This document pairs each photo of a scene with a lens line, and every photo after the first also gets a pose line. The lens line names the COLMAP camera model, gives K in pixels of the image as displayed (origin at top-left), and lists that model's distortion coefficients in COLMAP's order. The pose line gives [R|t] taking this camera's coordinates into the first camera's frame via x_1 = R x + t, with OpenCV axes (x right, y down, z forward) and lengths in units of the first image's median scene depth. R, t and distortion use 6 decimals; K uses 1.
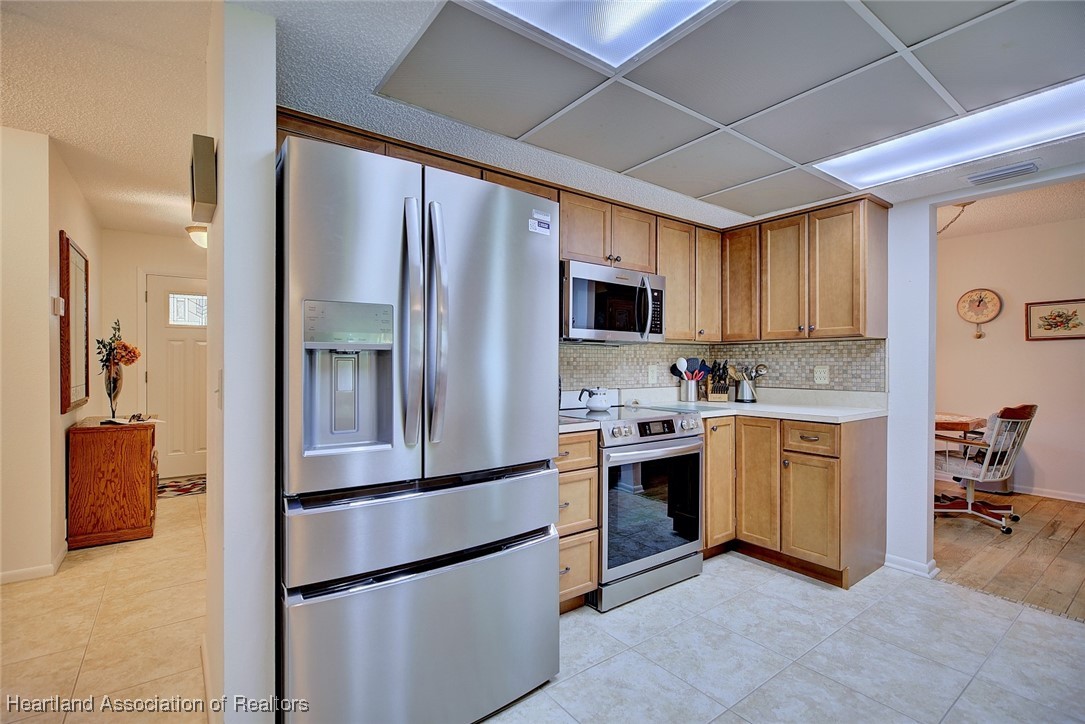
lens RADIAL K [[495.3, 0, 542.5], [0, 495.3, 362.0], [0, 0, 1]] dist [-0.004058, -0.000390]
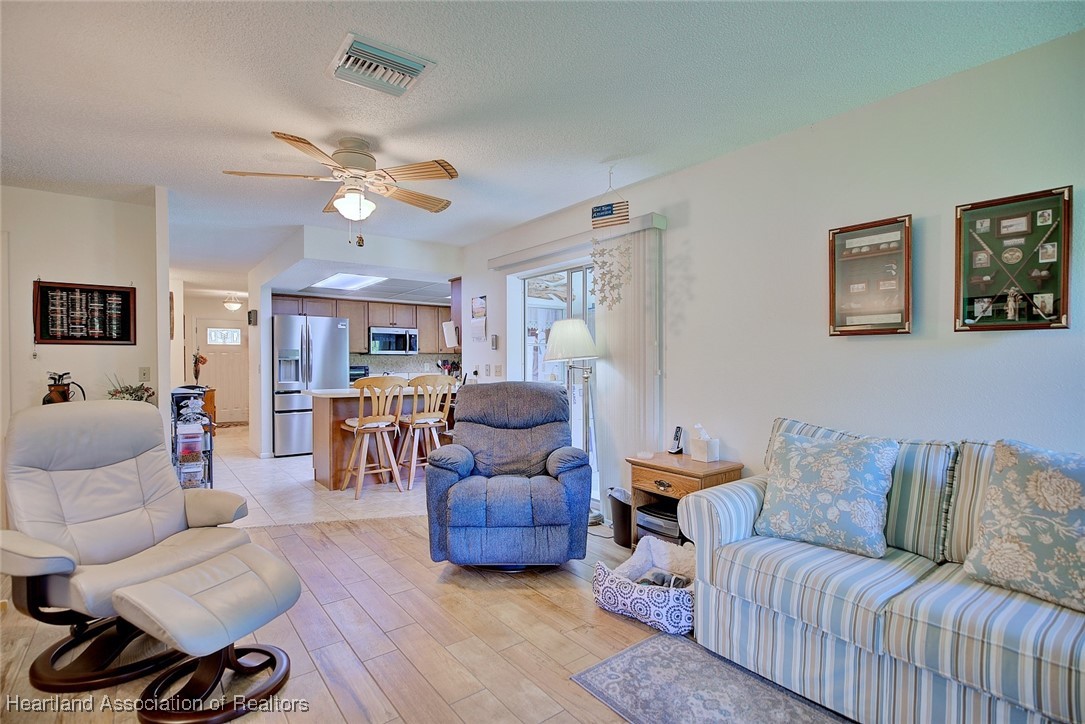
lens RADIAL K [[513.4, 0, 542.5], [0, 513.4, 362.0], [0, 0, 1]] dist [-0.003496, -0.000223]
pose [[0.999592, -0.007869, 0.027469, 0.852101], [0.007831, 0.999968, 0.001480, 0.002226], [-0.027480, -0.001265, 0.999622, -1.773481]]
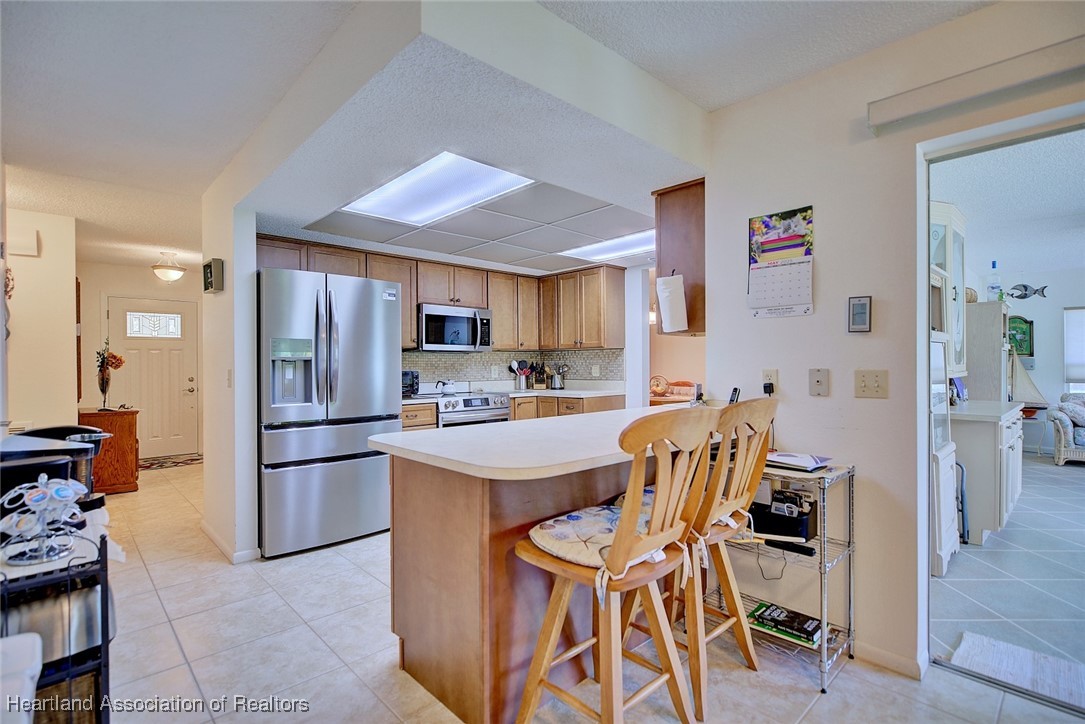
lens RADIAL K [[513.4, 0, 542.5], [0, 513.4, 362.0], [0, 0, 1]] dist [-0.003496, -0.000223]
pose [[0.992909, -0.008740, 0.118551, 0.217839], [0.009058, 0.999957, -0.002143, 0.000060], [-0.118527, 0.003202, 0.992946, -0.679076]]
